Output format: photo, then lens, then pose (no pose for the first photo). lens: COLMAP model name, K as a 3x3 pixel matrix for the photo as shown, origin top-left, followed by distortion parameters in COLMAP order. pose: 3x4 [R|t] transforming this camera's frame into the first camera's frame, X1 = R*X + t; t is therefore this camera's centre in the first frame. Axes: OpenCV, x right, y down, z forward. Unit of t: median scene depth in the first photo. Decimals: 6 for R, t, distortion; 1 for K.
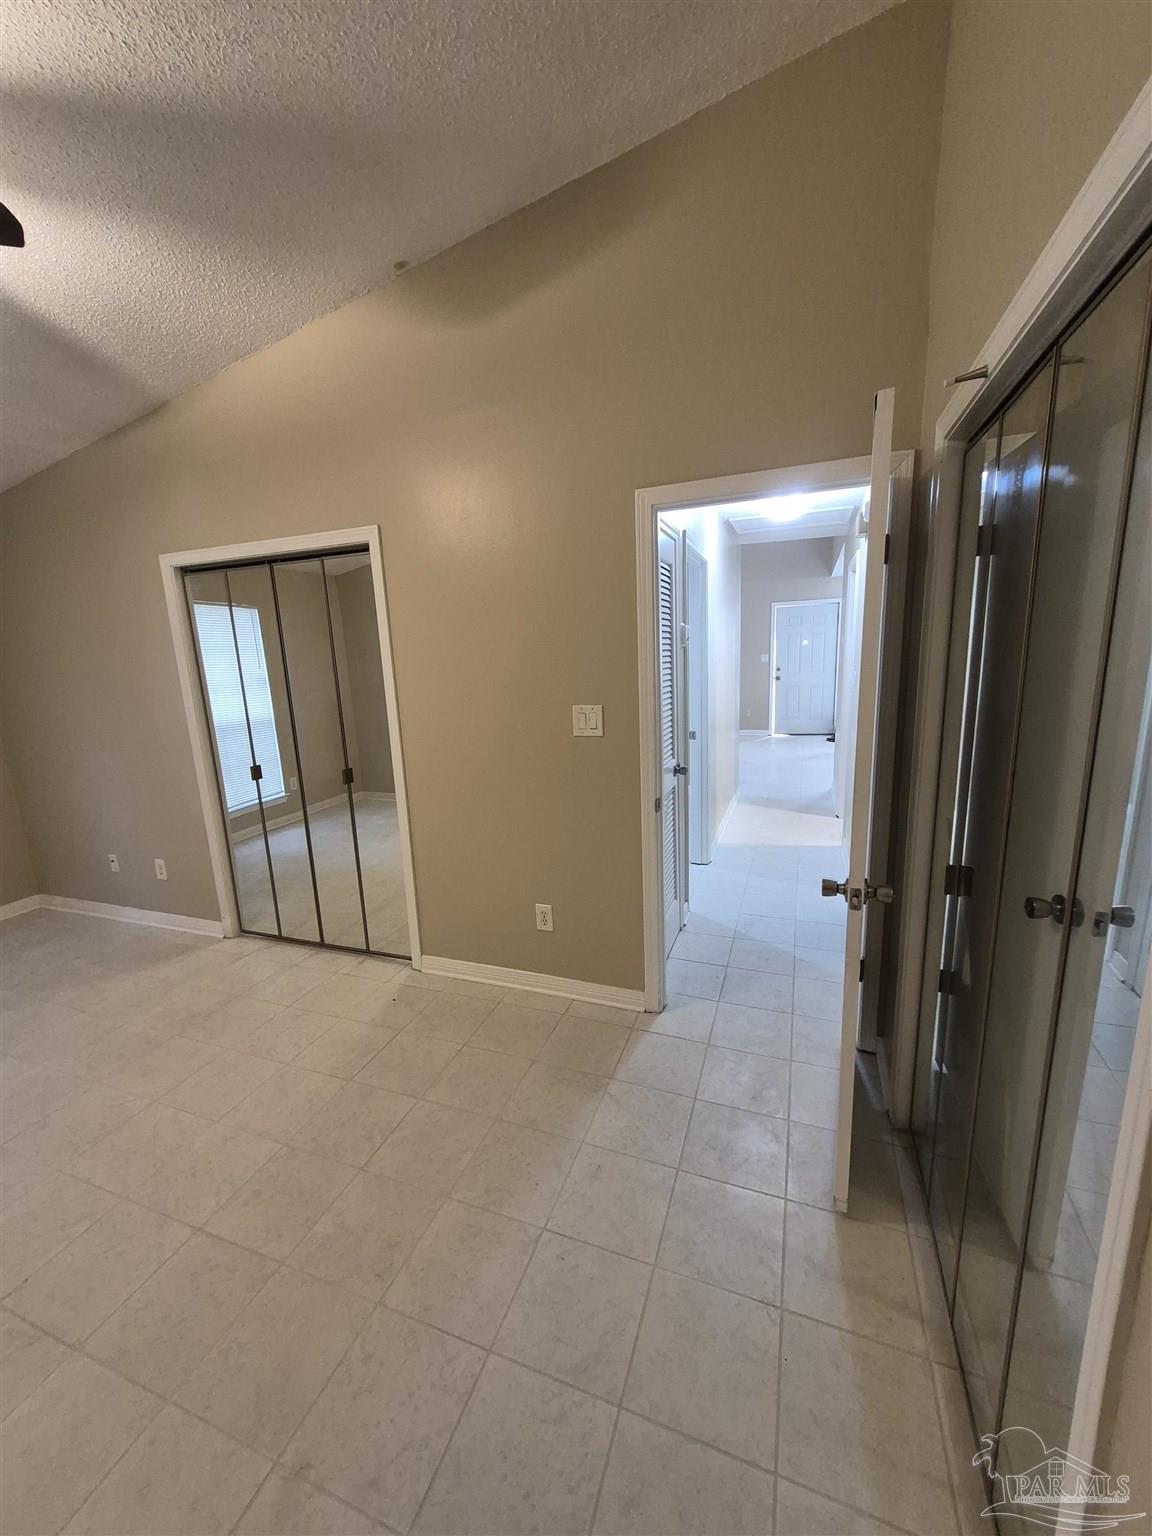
lens RADIAL K [[598.3, 0, 576.0], [0, 598.3, 768.0], [0, 0, 1]] dist [-0.001098, -0.000142]
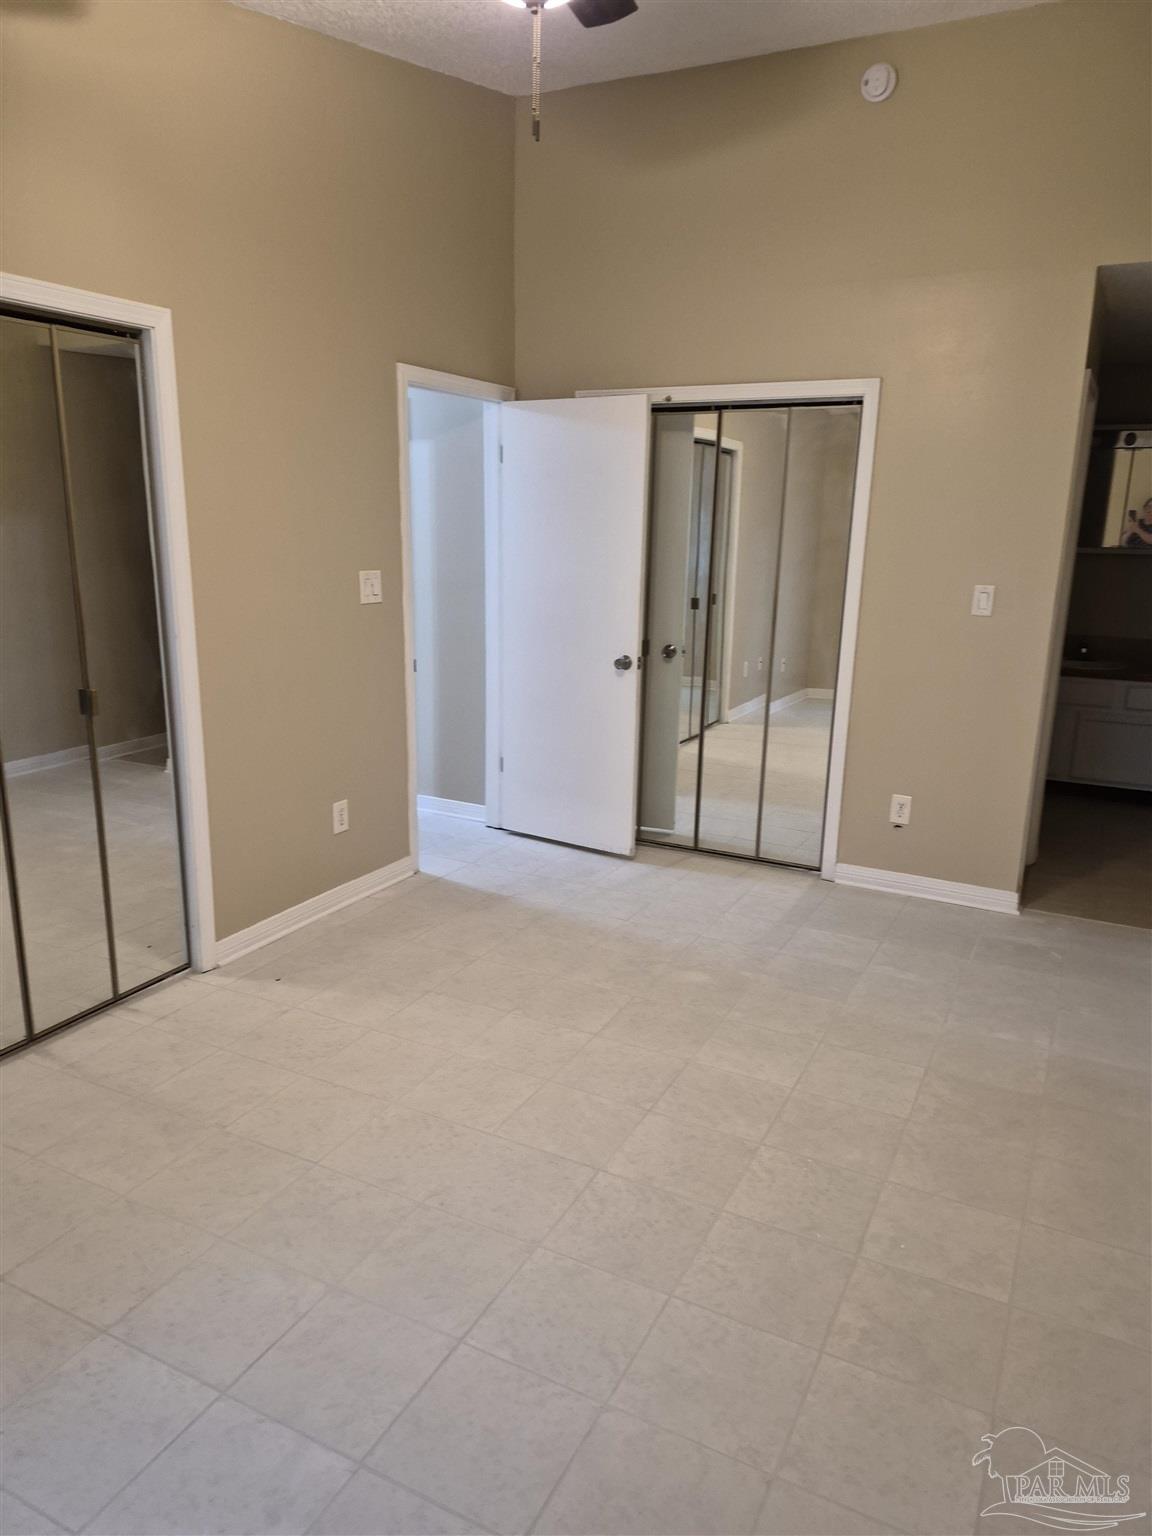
lens RADIAL K [[1051.6, 0, 576.0], [0, 1051.6, 768.0], [0, 0, 1]] dist [0.078966, -0.095779]
pose [[0.116634, -0.185751, 0.975650, -1.570921], [0.169202, 0.971710, 0.164774, -0.018313], [-0.978656, 0.145863, 0.144764, 0.440572]]
